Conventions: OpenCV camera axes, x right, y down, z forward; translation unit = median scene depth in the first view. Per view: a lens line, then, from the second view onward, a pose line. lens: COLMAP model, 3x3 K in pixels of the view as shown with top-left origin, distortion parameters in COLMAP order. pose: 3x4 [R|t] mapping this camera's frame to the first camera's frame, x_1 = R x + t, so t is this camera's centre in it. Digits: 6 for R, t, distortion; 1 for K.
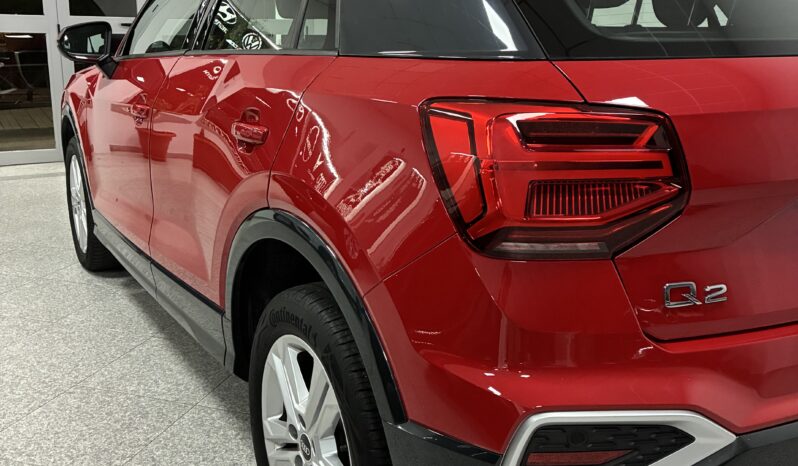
lens RADIAL K [[818.1, 0, 399.0], [0, 818.1, 233.0], [0, 0, 1]] dist [0.126596, -0.263254]
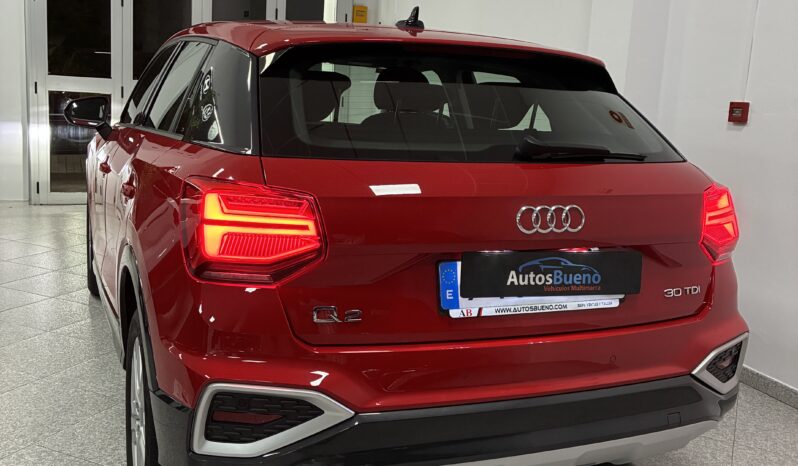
lens RADIAL K [[818.1, 0, 399.0], [0, 818.1, 233.0], [0, 0, 1]] dist [0.126596, -0.263254]
pose [[0.991421, 0.065476, -0.113123, 0.428787], [-0.073588, 0.994893, -0.069084, 0.014394], [0.108022, 0.076816, 0.991176, -0.330467]]
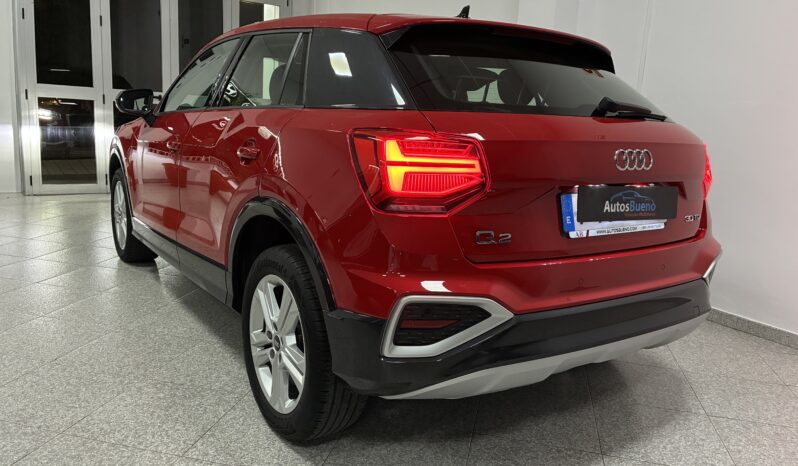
lens RADIAL K [[619.4, 0, 404.6], [0, 619.4, 235.3], [0, 0, 1]] dist [0.027549, -0.000307]
pose [[0.995961, 0.027443, 0.085490, 0.026899], [-0.022974, 0.998339, -0.052829, 0.100271], [-0.086798, 0.050651, 0.994937, -0.251309]]
